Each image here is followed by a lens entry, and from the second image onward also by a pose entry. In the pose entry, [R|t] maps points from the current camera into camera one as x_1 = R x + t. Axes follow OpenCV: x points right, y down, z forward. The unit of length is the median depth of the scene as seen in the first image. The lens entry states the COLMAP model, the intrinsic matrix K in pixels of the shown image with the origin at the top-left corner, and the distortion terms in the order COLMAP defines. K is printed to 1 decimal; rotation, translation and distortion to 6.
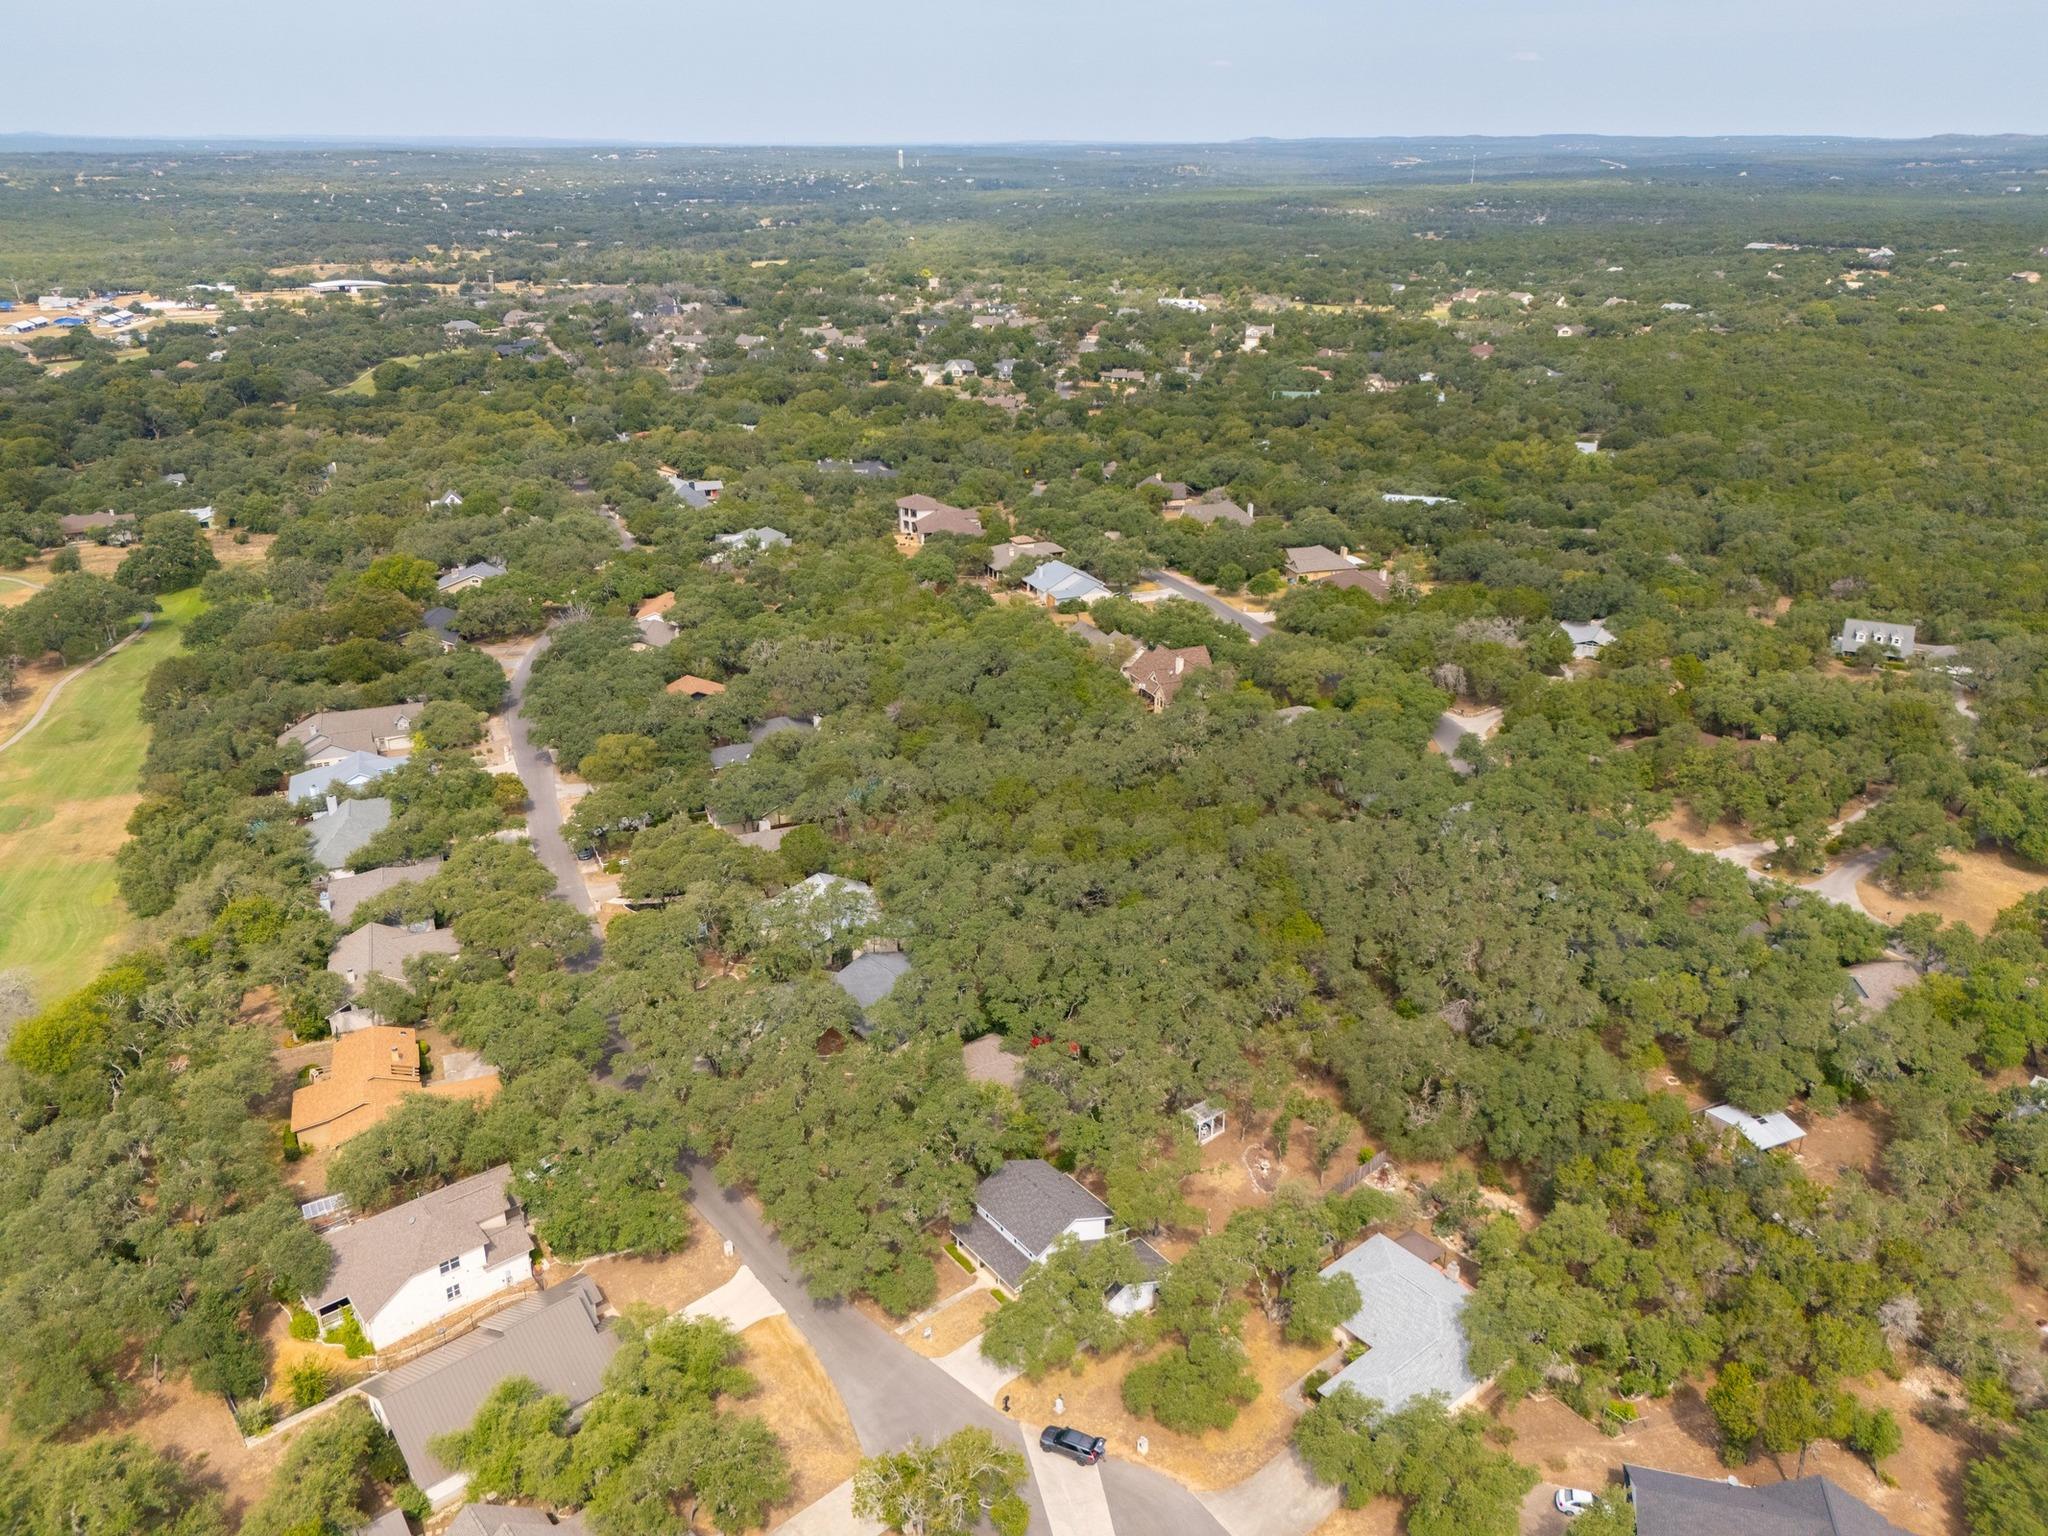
lens RADIAL K [[1510.2, 0, 1021.1], [0, 1510.2, 772.3], [0, 0, 1]] dist [0.060996, -0.070793]
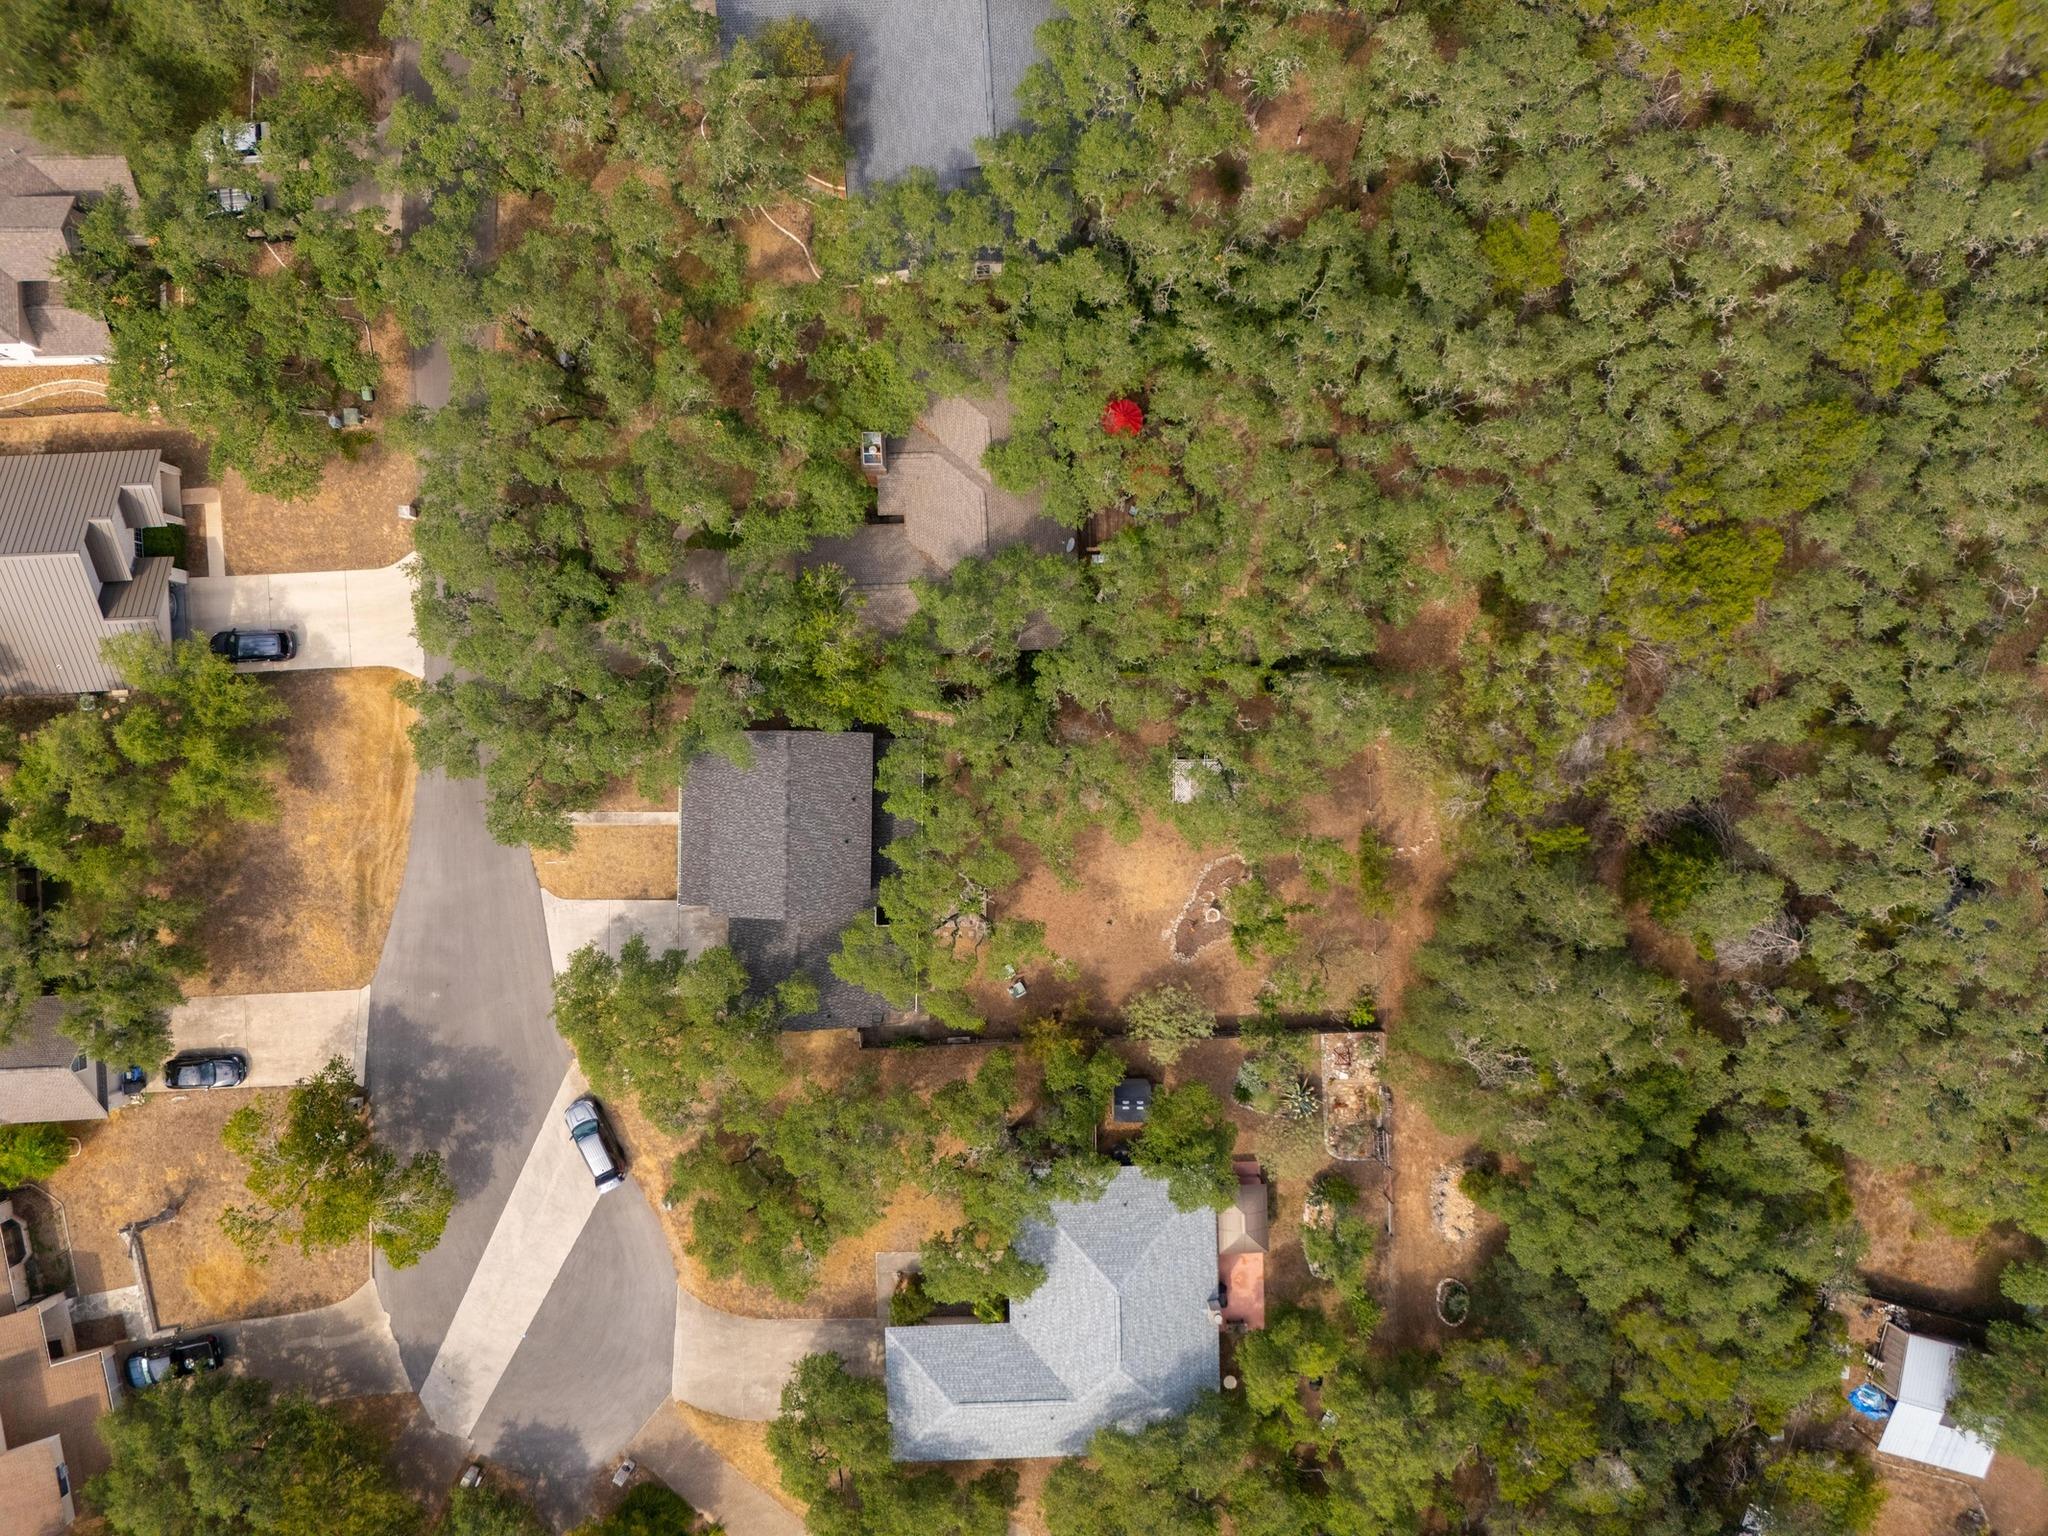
lens RADIAL K [[1510.2, 0, 1021.1], [0, 1510.2, 772.3], [0, 0, 1]] dist [0.060996, -0.070793]
pose [[0.787530, 0.616044, 0.016912, 0.033933], [-0.253242, 0.298475, 0.920207, -0.161743], [0.561840, -0.728974, 0.391067, 0.444235]]
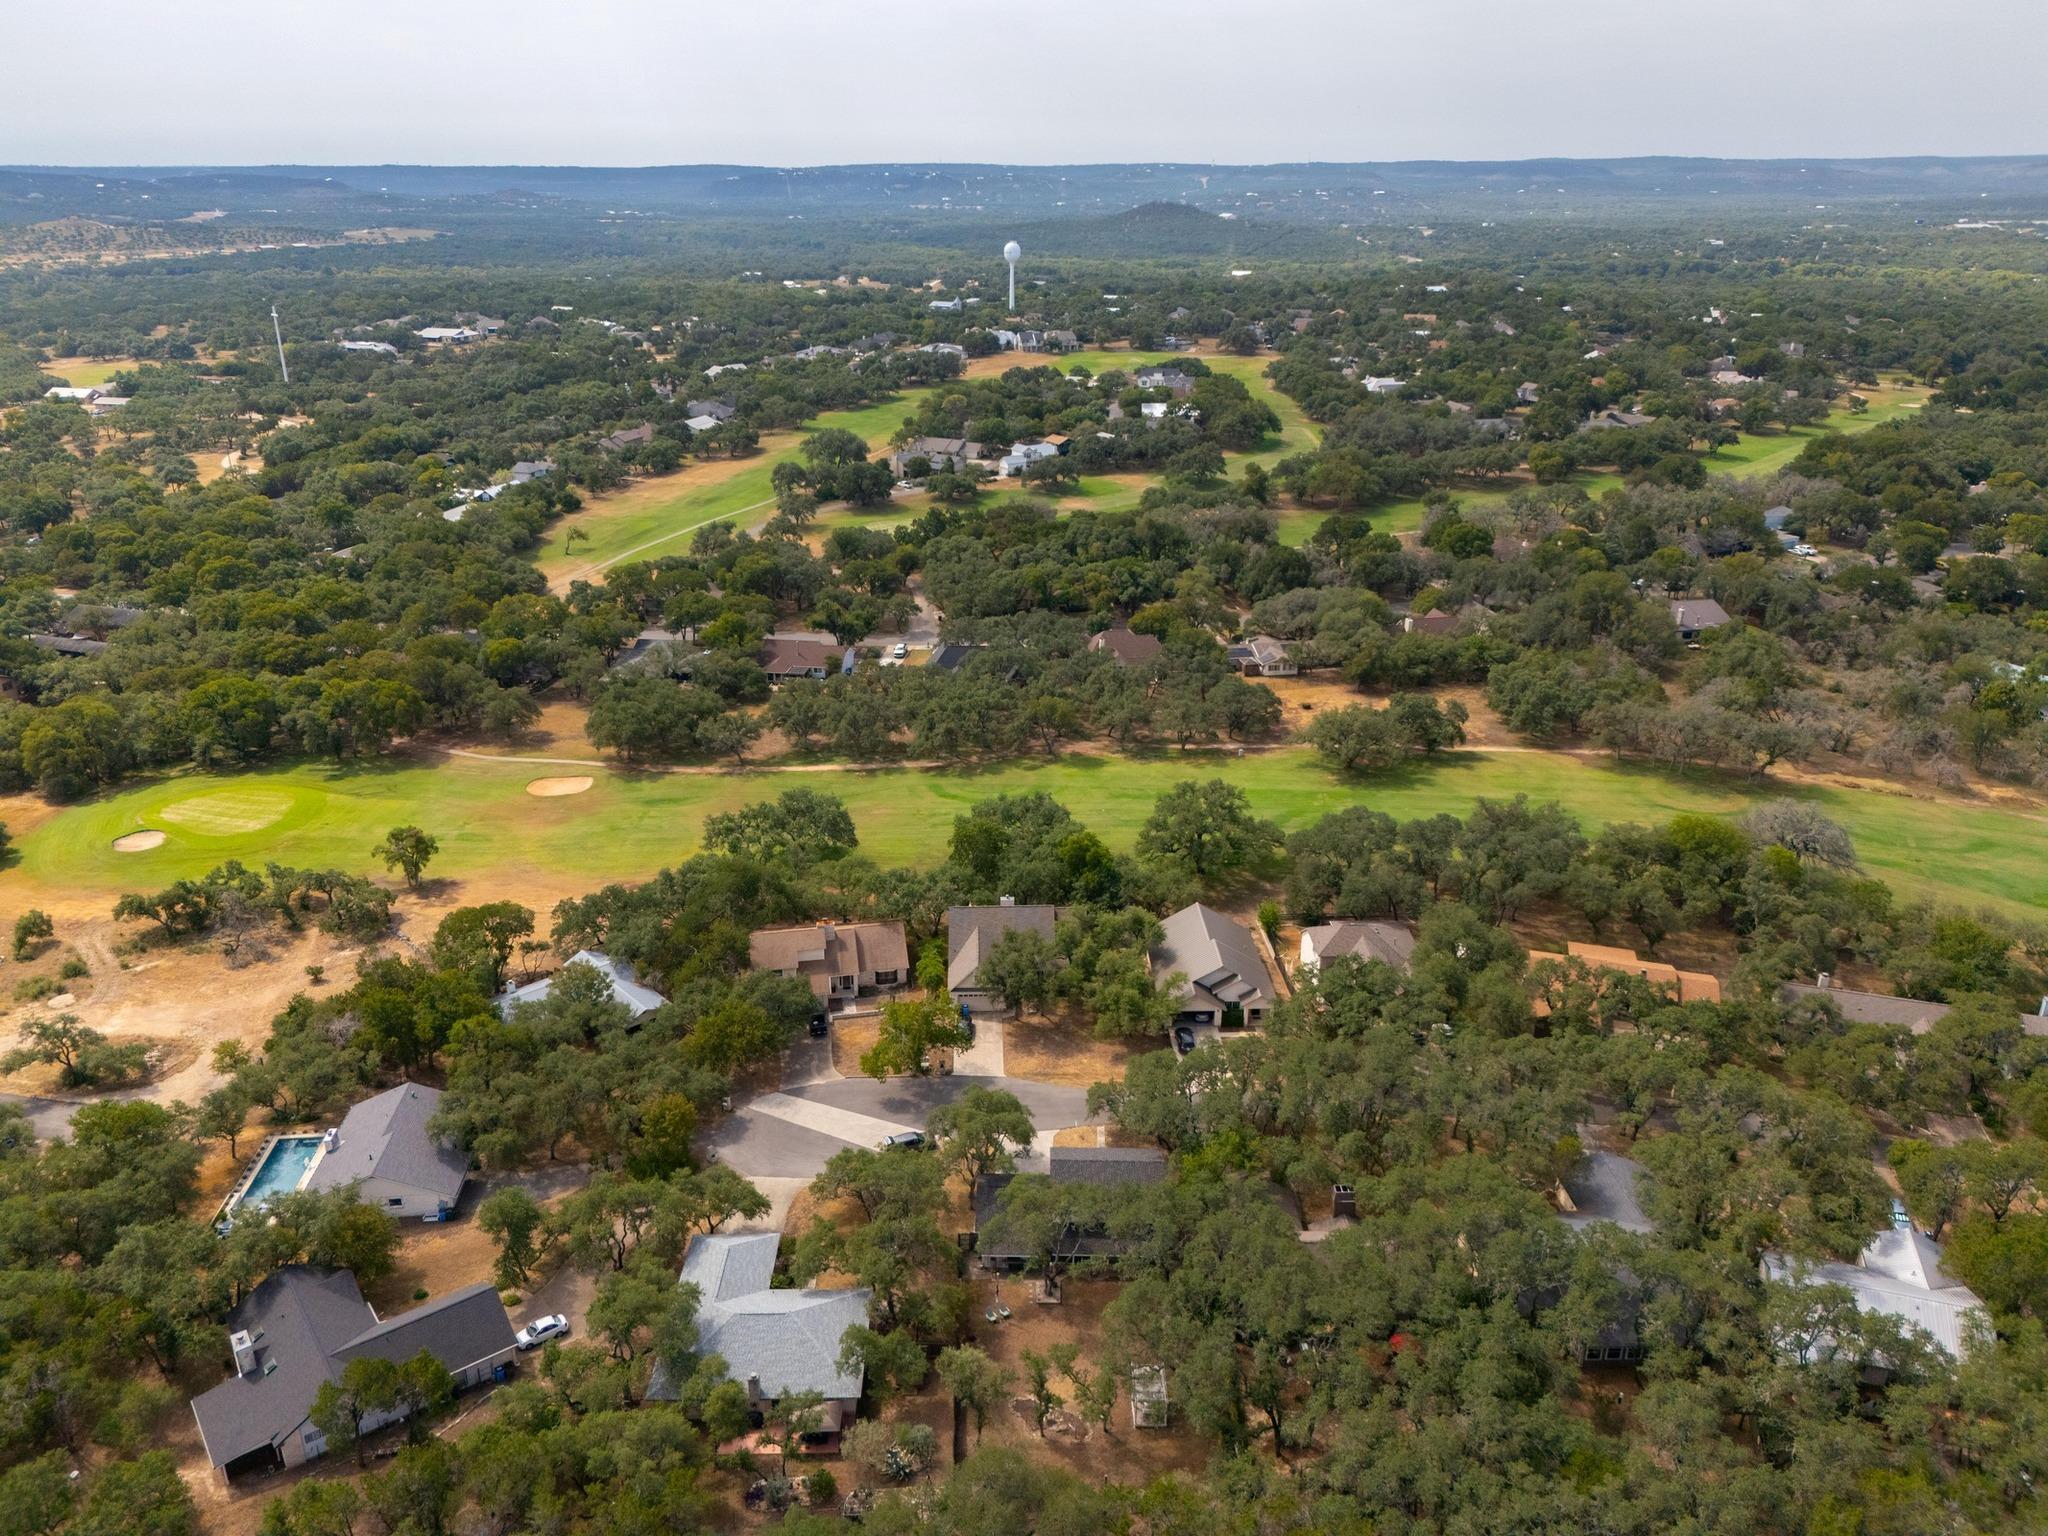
lens RADIAL K [[1510.2, 0, 1021.1], [0, 1510.2, 772.3], [0, 0, 1]] dist [0.060996, -0.070793]
pose [[-0.636634, 0.281427, -0.717980, 0.366915], [-0.297576, 0.769272, 0.565393, -0.247203], [0.711439, 0.573602, -0.405999, 0.649791]]
